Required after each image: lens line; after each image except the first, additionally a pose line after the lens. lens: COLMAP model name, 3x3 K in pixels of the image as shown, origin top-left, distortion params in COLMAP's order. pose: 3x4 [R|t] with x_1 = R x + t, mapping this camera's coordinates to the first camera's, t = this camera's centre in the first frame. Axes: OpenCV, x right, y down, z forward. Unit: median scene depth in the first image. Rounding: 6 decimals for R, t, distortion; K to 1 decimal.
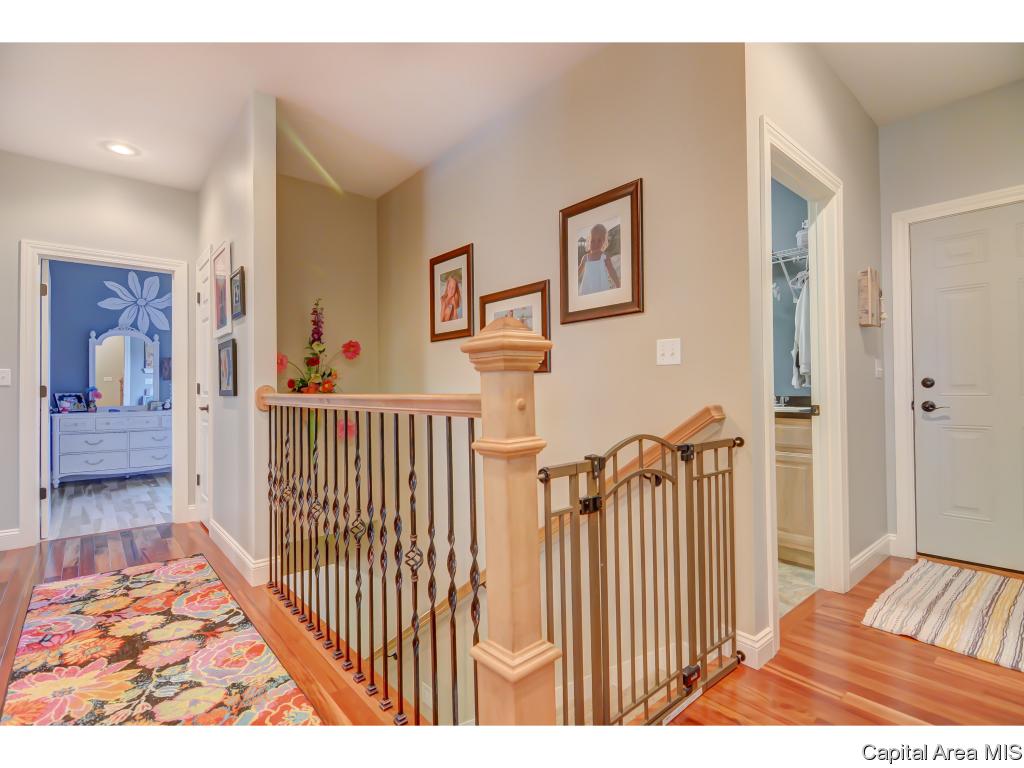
lens RADIAL K [[497.8, 0, 512.3], [0, 497.8, 383.2], [0, 0, 1]] dist [-0.002891, -0.002831]
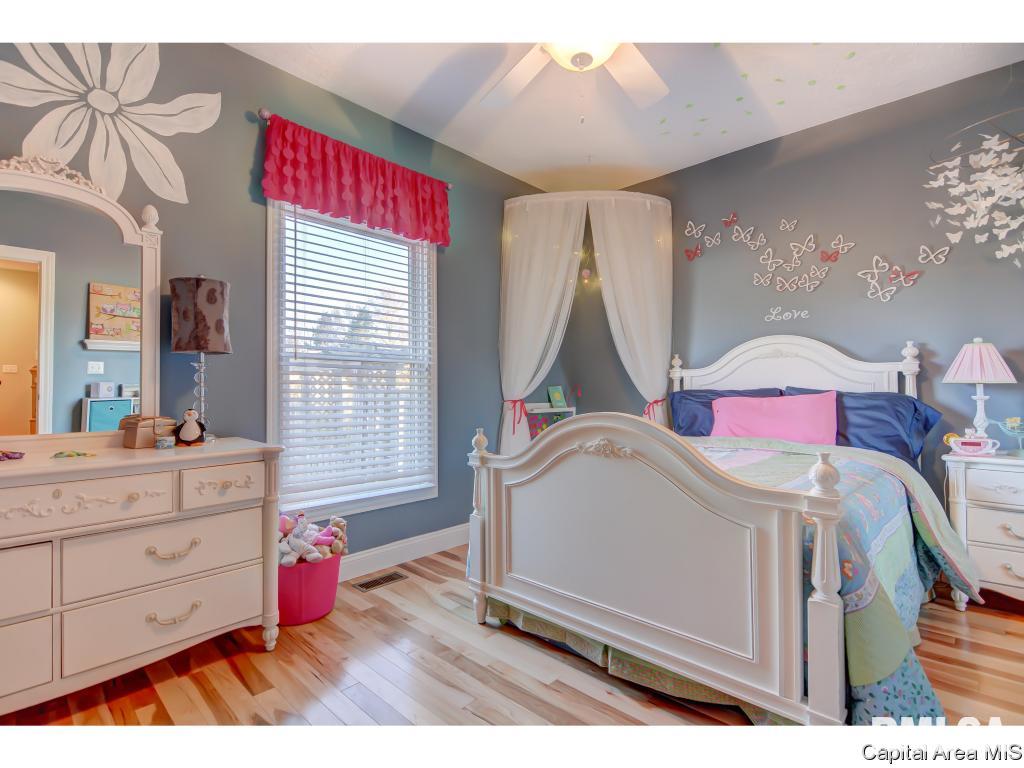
lens RADIAL K [[497.8, 0, 511.4], [0, 497.8, 388.1], [0, 0, 1]] dist [-0.002891, -0.002831]
pose [[0.995171, 0.007905, 0.097843, -0.521917], [-0.008111, 0.999966, 0.001713, 0.015768], [-0.097826, -0.002498, 0.995200, 0.666924]]
